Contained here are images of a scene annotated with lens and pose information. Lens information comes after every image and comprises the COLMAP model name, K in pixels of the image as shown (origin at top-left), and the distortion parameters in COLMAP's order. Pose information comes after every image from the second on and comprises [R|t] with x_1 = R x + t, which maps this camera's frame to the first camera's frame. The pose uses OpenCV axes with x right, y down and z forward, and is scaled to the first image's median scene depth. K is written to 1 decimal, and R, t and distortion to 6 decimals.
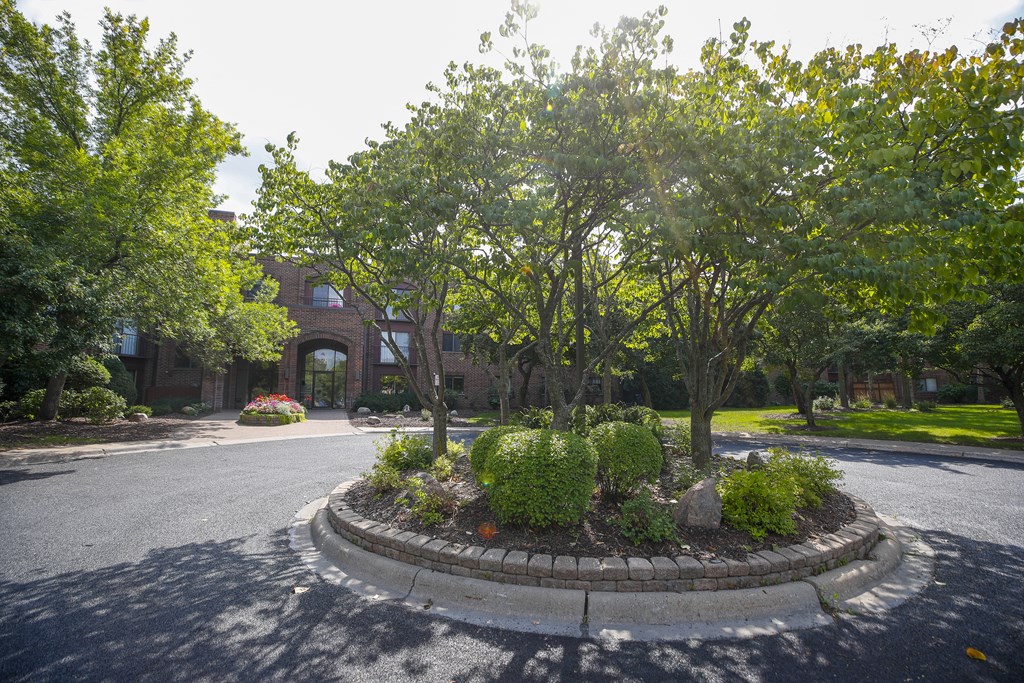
lens RADIAL K [[459.3, 0, 512.0], [0, 459.3, 341.5], [0, 0, 1]] dist [-0.025428, 0.000062]
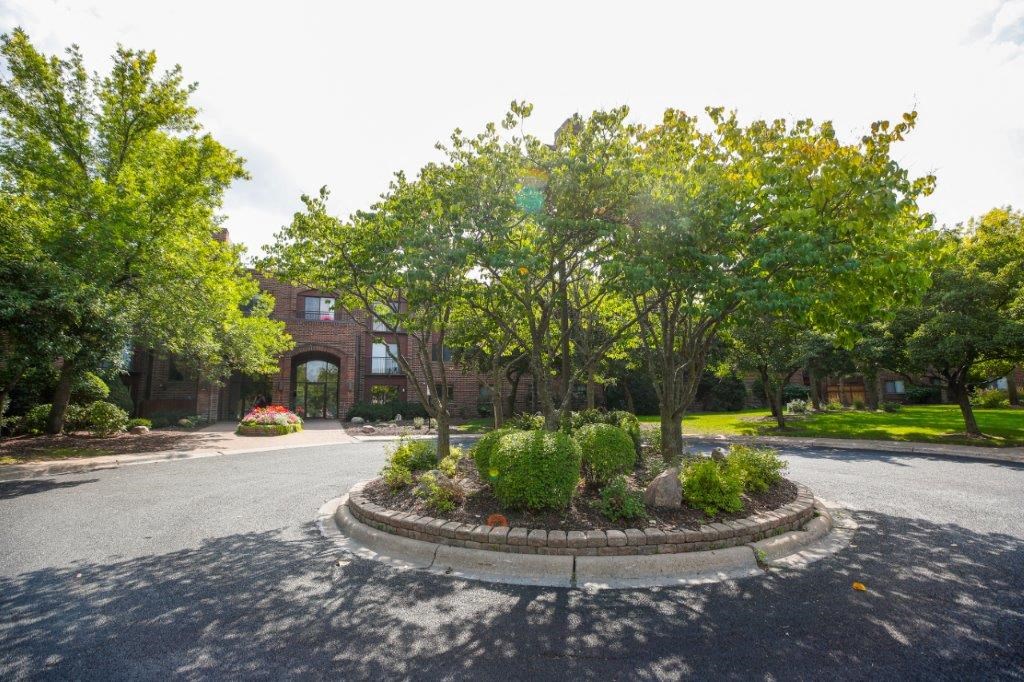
lens RADIAL K [[470.8, 0, 512.0], [0, 470.8, 341.0], [0, 0, 1]] dist [-0.034034, 0.000323]
pose [[0.999317, -0.011662, 0.035070, -0.019031], [0.012214, 0.999804, -0.015570, -0.012894], [-0.034882, 0.015988, 0.999264, -0.123077]]
